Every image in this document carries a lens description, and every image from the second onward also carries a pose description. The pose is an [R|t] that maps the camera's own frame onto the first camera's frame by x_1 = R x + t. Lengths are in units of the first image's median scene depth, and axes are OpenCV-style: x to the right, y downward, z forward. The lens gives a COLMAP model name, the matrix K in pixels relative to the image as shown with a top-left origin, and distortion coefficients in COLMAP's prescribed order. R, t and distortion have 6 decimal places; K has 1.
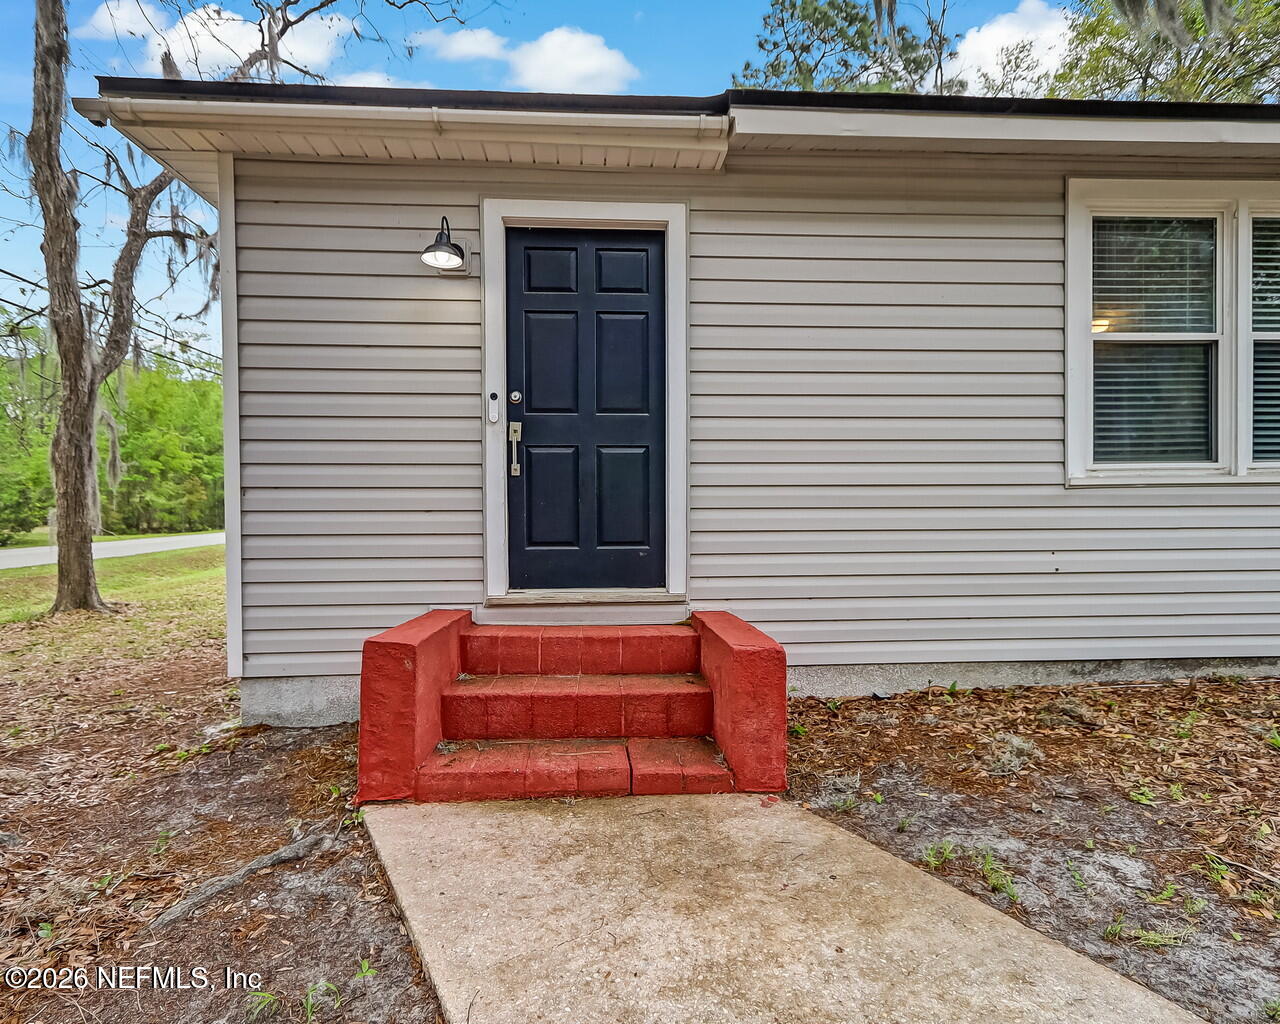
lens RADIAL K [[709.1, 0, 640.5], [0, 709.1, 511.9], [0, 0, 1]] dist [0.000724, 0.002277]
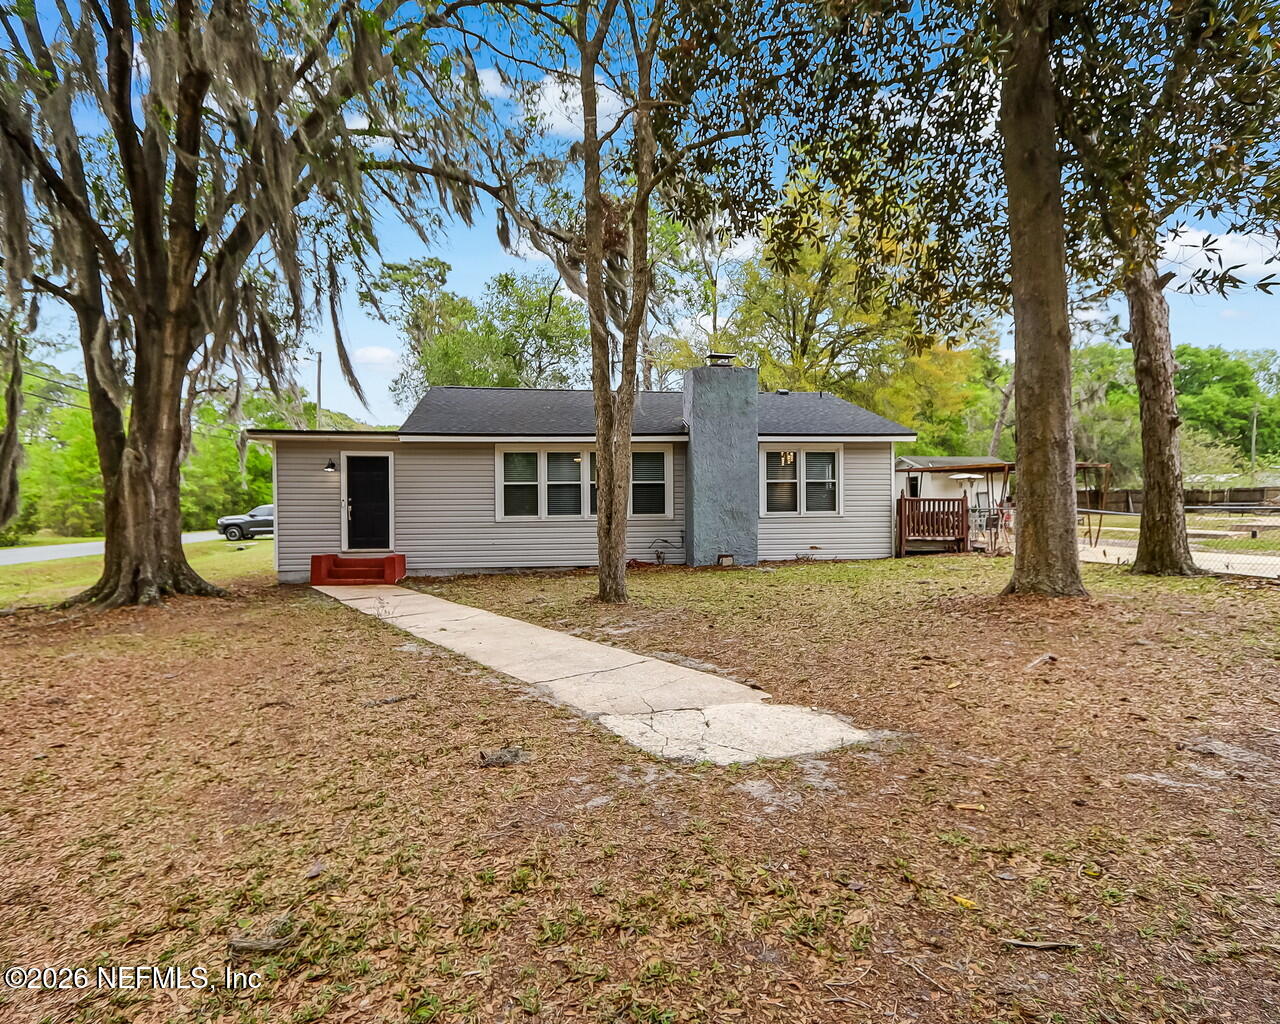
lens RADIAL K [[709.1, 0, 633.3], [0, 709.1, 512.2], [0, 0, 1]] dist [0.000724, 0.002277]
pose [[0.996529, -0.000344, 0.083245, 1.072826], [0.000468, 0.999999, -0.001468, -0.087520], [-0.083245, 0.001502, 0.996528, -3.077250]]
